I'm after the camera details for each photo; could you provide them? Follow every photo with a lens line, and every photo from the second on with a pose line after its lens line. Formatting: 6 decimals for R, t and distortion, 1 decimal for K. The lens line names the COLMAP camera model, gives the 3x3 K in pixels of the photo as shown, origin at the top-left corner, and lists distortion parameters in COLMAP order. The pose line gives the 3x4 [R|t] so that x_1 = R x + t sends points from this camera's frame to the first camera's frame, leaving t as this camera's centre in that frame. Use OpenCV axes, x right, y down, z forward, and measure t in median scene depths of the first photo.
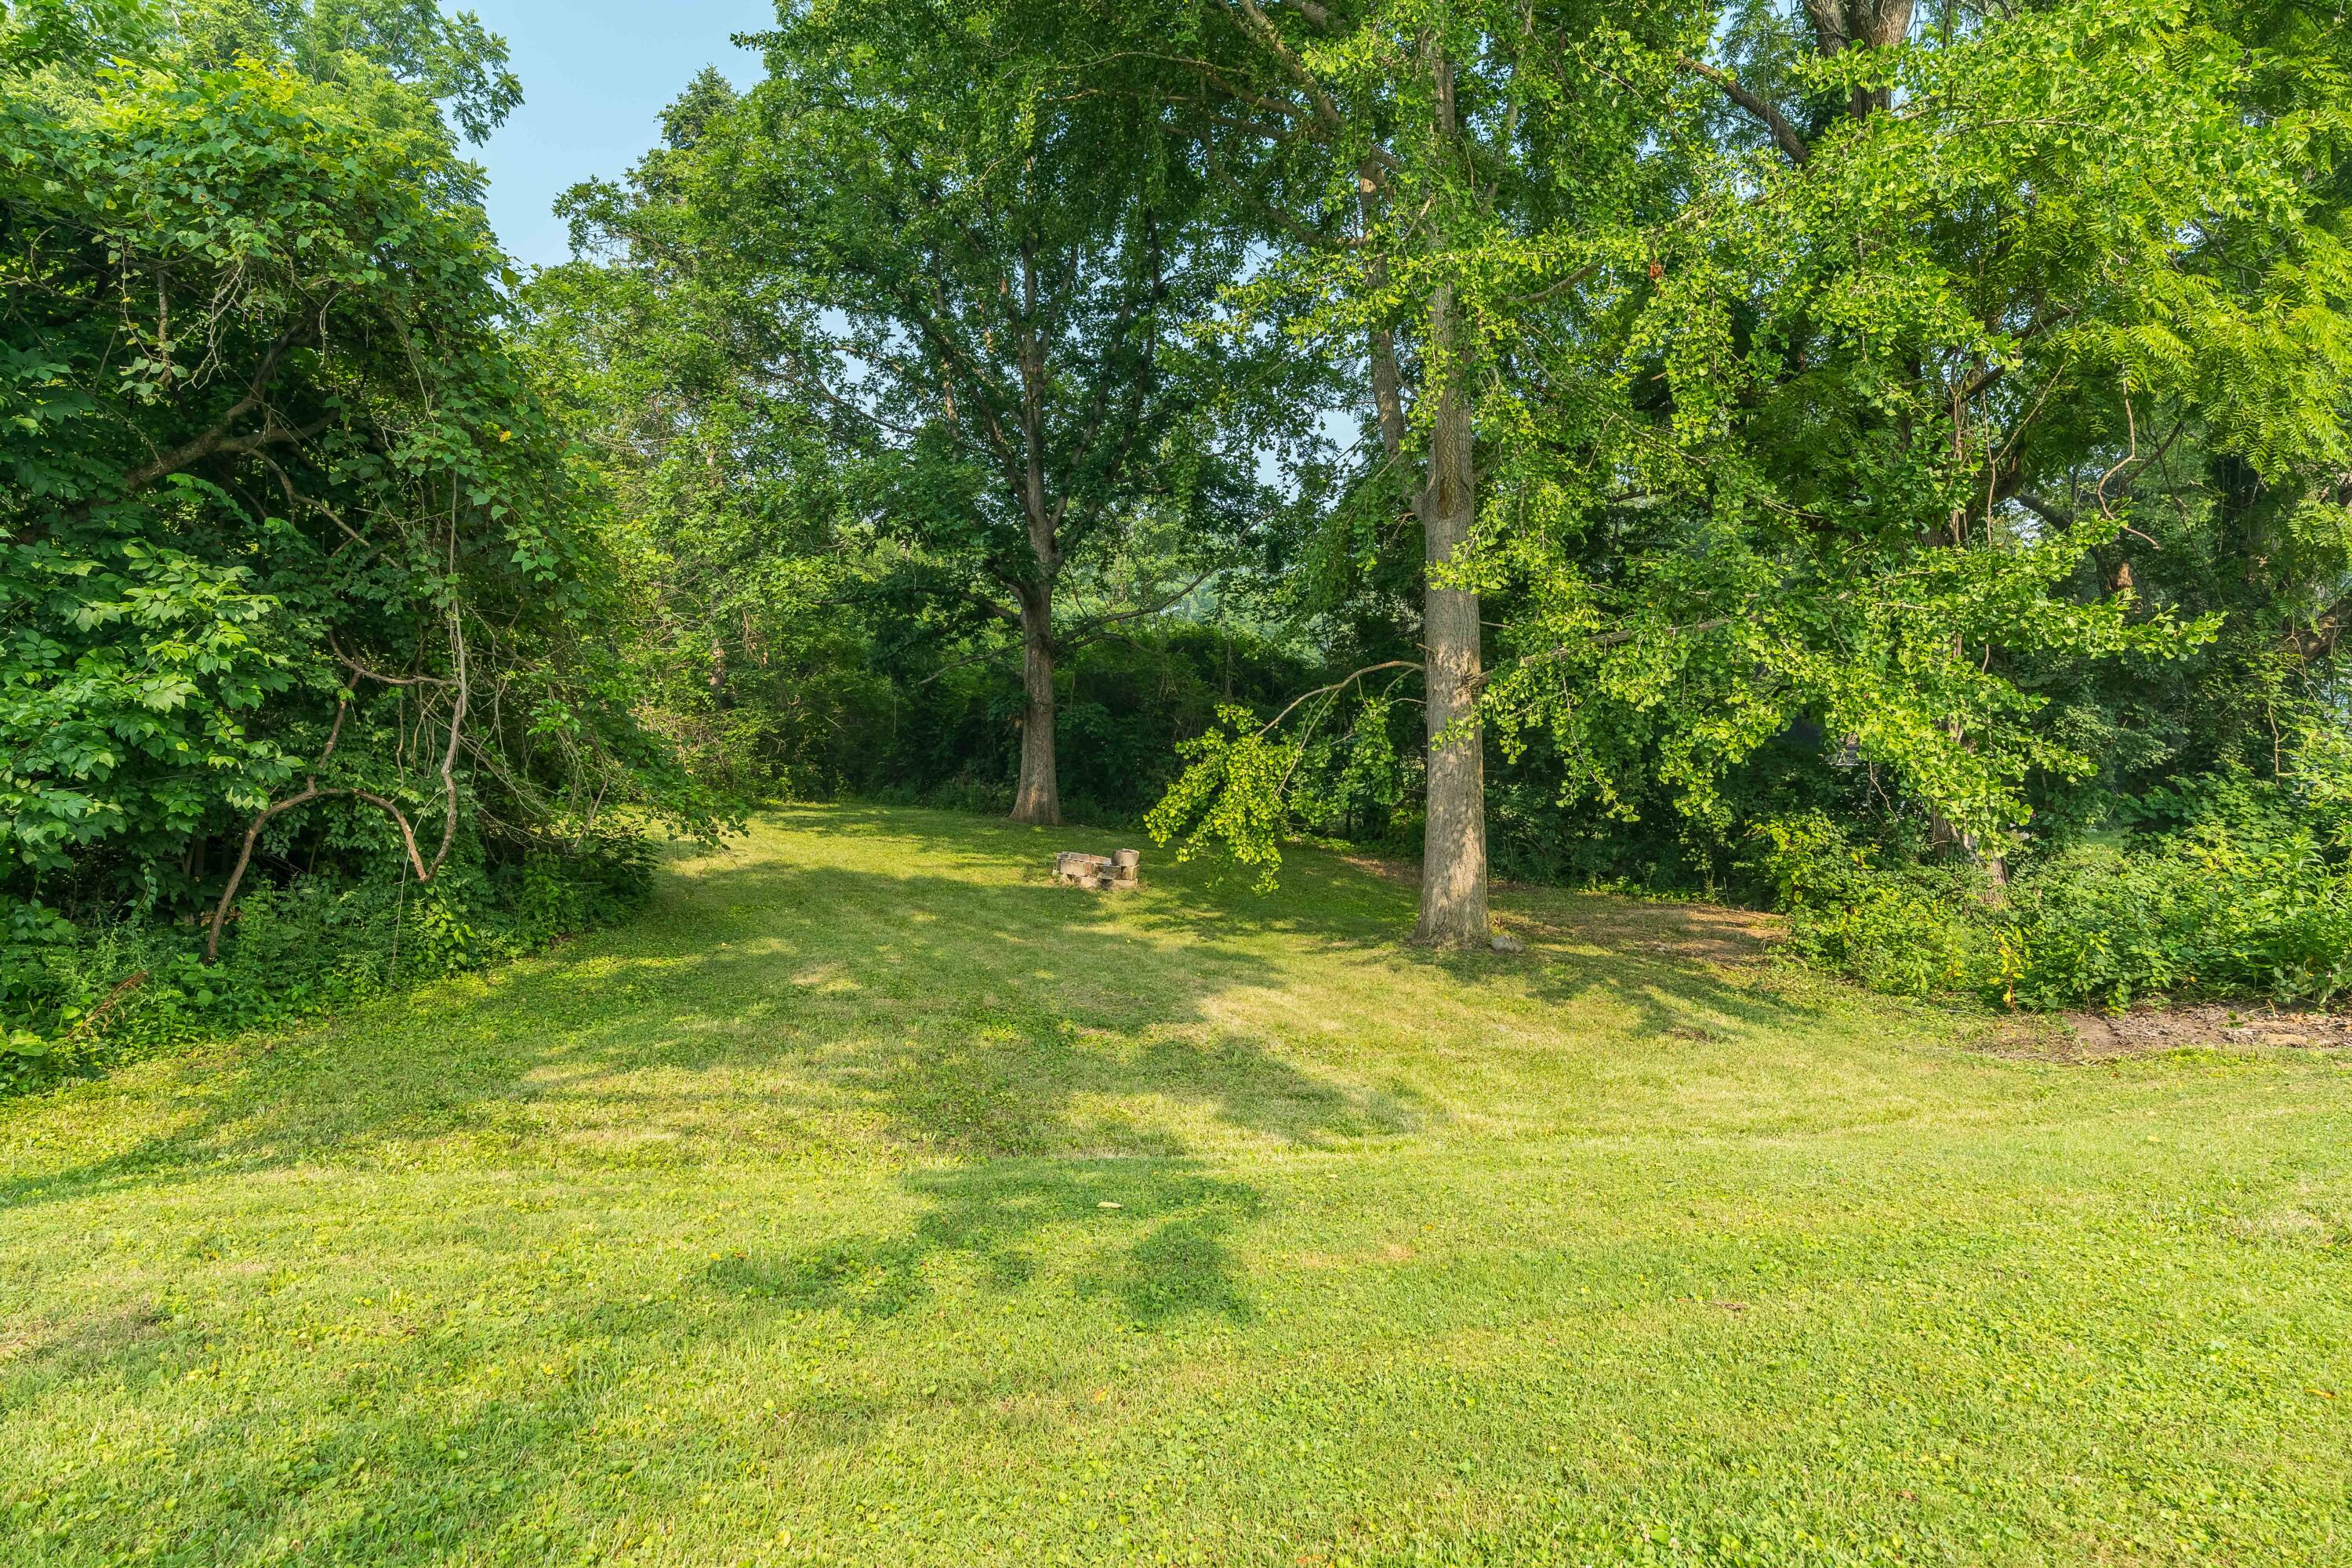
lens RADIAL K [[1198.5, 0, 1182.7], [0, 1198.5, 796.9], [0, 0, 1]] dist [-0.003317, -0.000028]
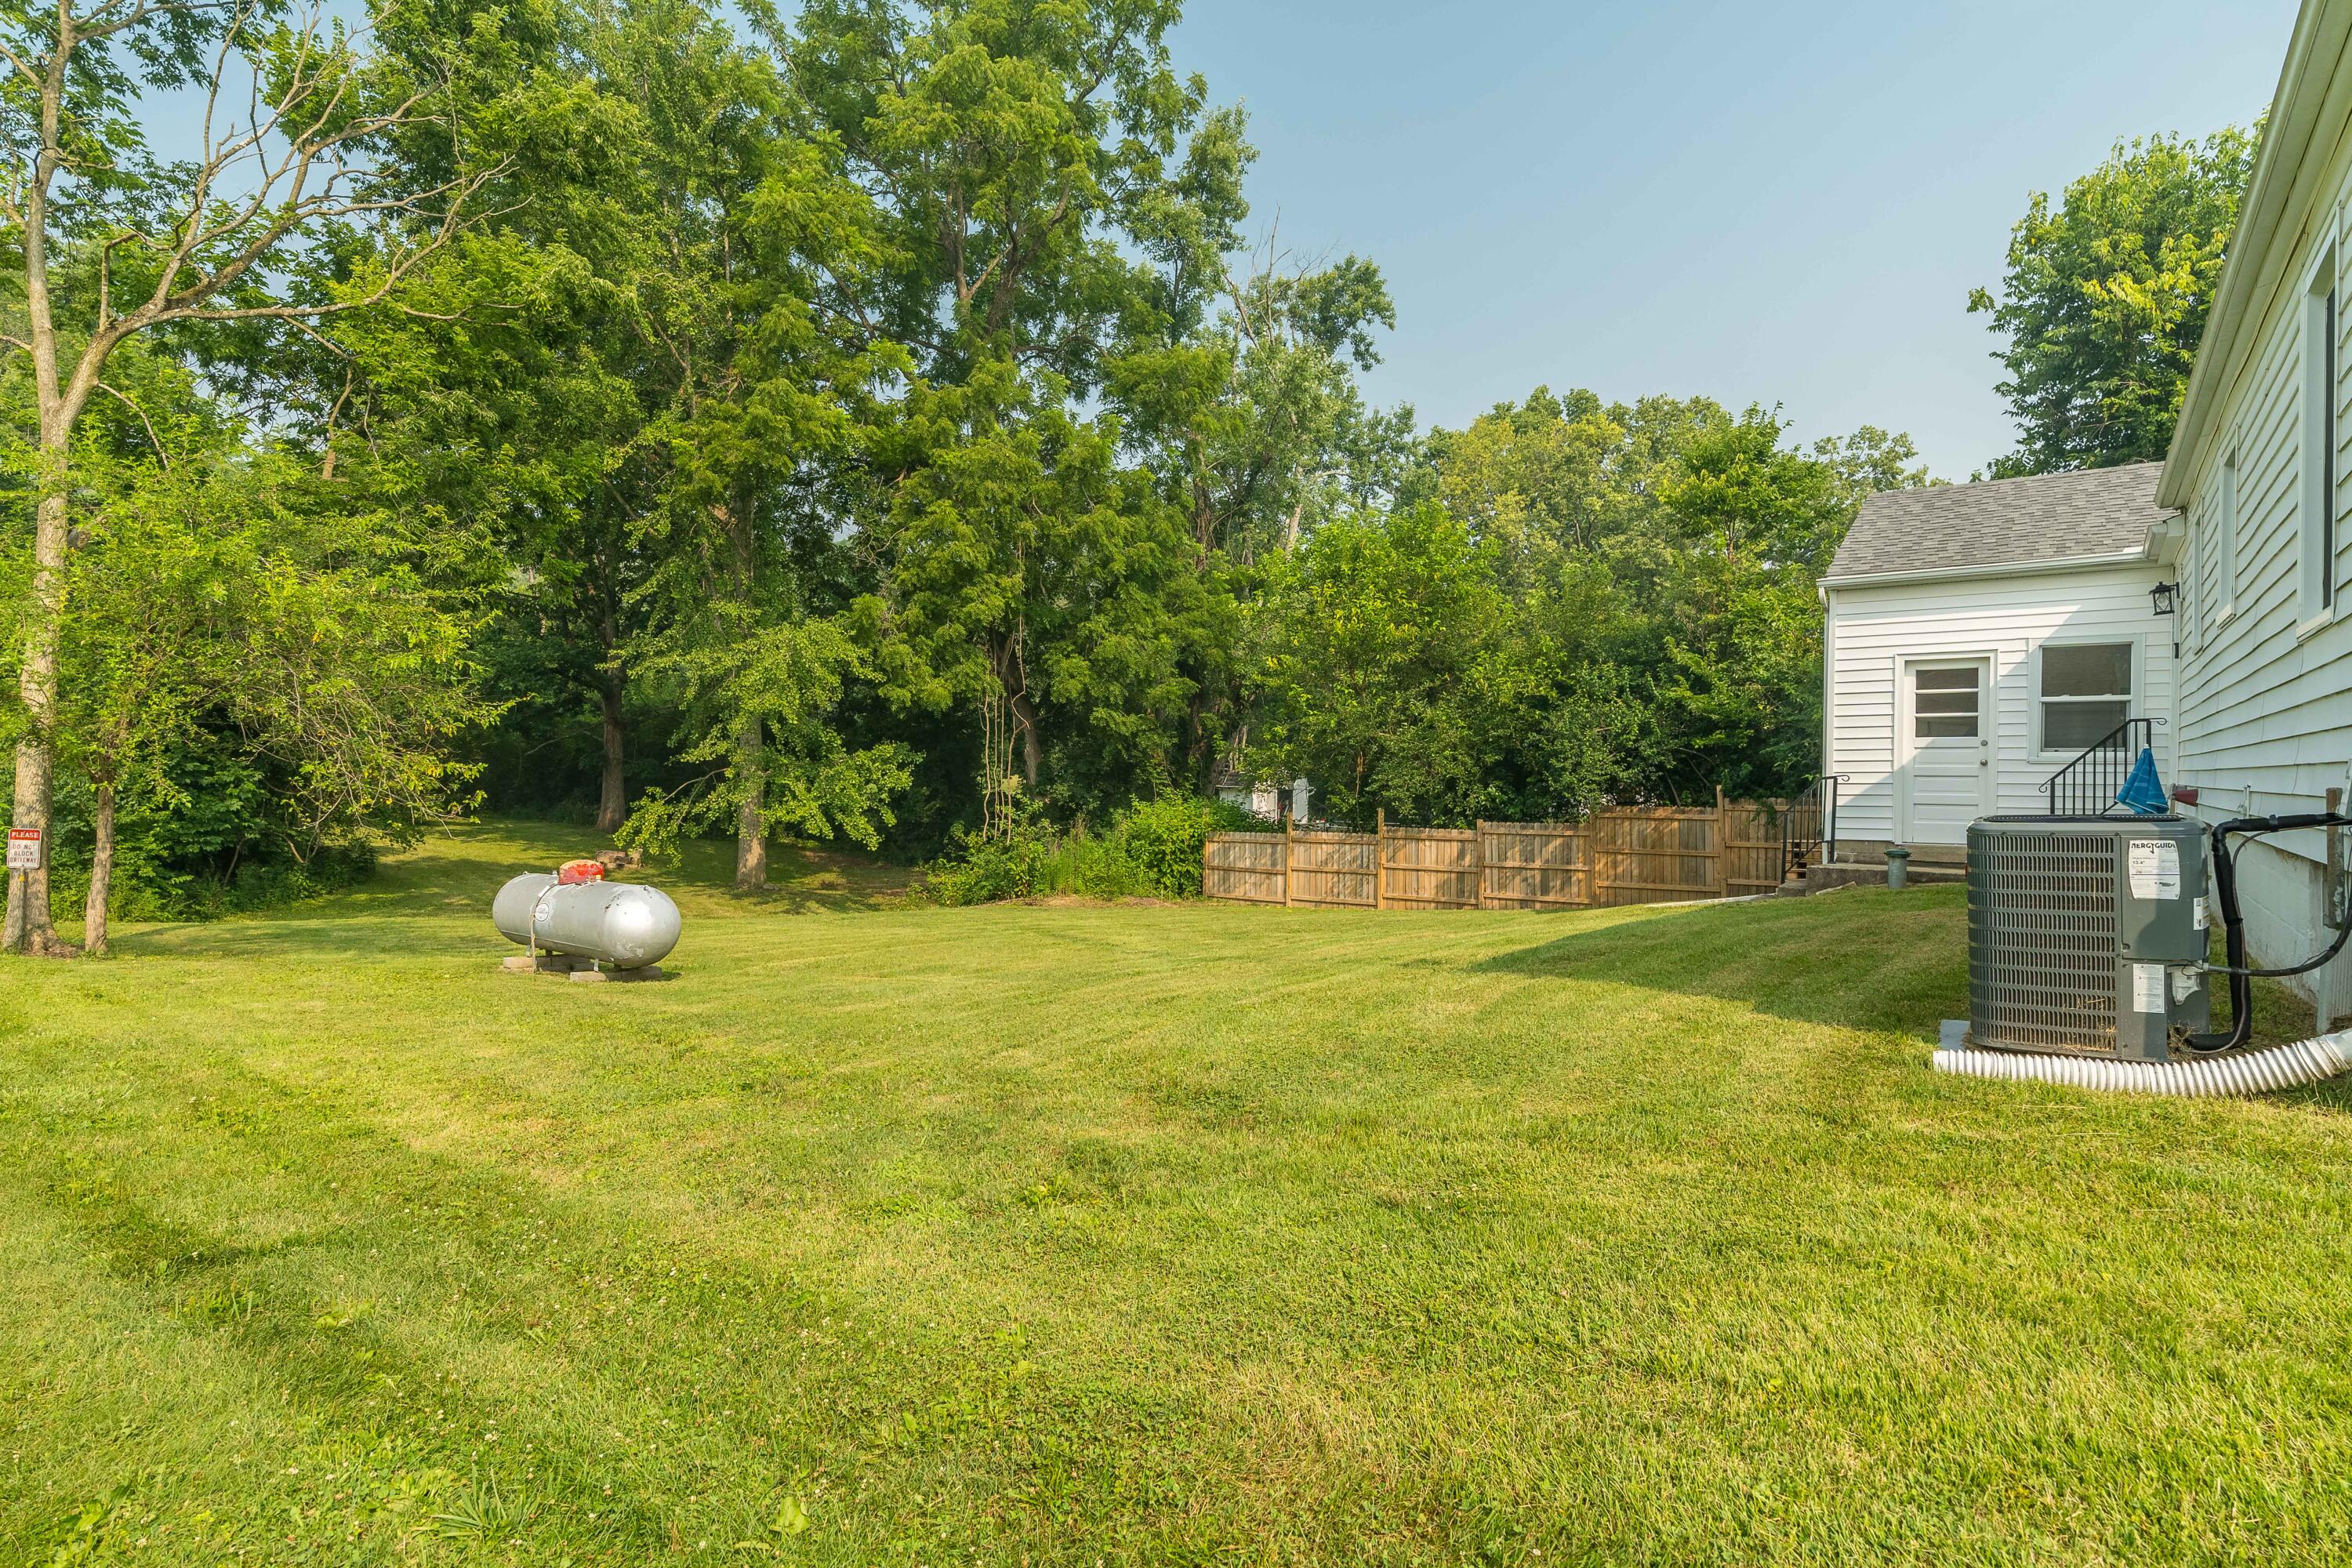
lens RADIAL K [[1198.5, 0, 1160.0], [0, 1198.5, 792.1], [0, 0, 1]] dist [-0.003317, -0.000028]
pose [[0.975358, 0.001462, 0.220624, 0.488809], [-0.001803, 0.999997, 0.001345, -0.071025], [-0.220621, -0.001709, 0.975358, -1.488425]]
